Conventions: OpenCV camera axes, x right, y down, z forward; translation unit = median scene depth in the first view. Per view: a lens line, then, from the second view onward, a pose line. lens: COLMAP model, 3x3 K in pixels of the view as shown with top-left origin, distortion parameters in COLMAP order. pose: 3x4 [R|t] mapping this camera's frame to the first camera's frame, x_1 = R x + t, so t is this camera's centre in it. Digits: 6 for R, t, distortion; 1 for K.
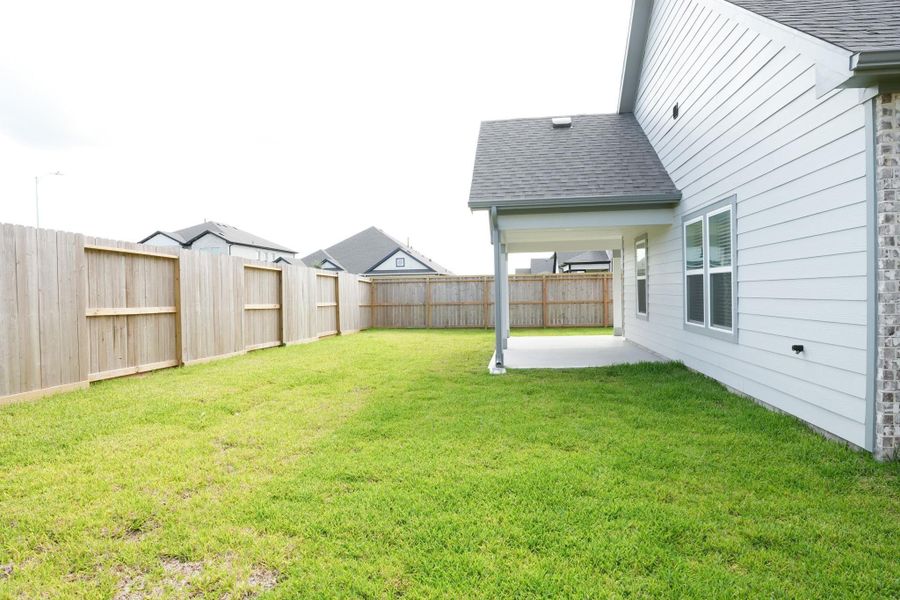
lens RADIAL K [[562.7, 0, 447.1], [0, 562.7, 301.1], [0, 0, 1]] dist [-0.022907, -0.004514]
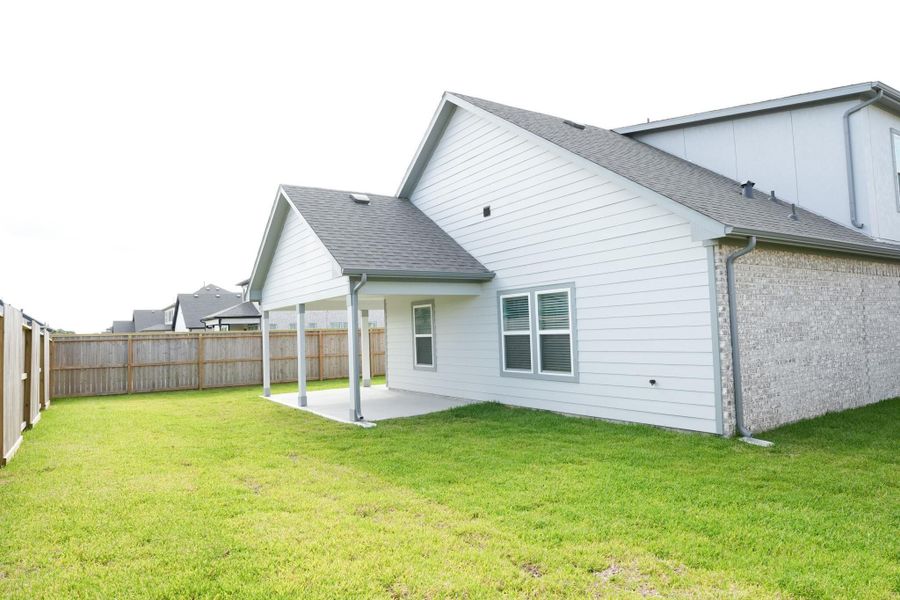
lens RADIAL K [[562.7, 0, 442.5], [0, 562.7, 301.8], [0, 0, 1]] dist [-0.022907, -0.004514]
pose [[0.761986, 0.028934, 0.646947, -0.532836], [0.030163, 0.996331, -0.080086, -0.021231], [-0.646891, 0.080538, 0.758318, 0.070450]]
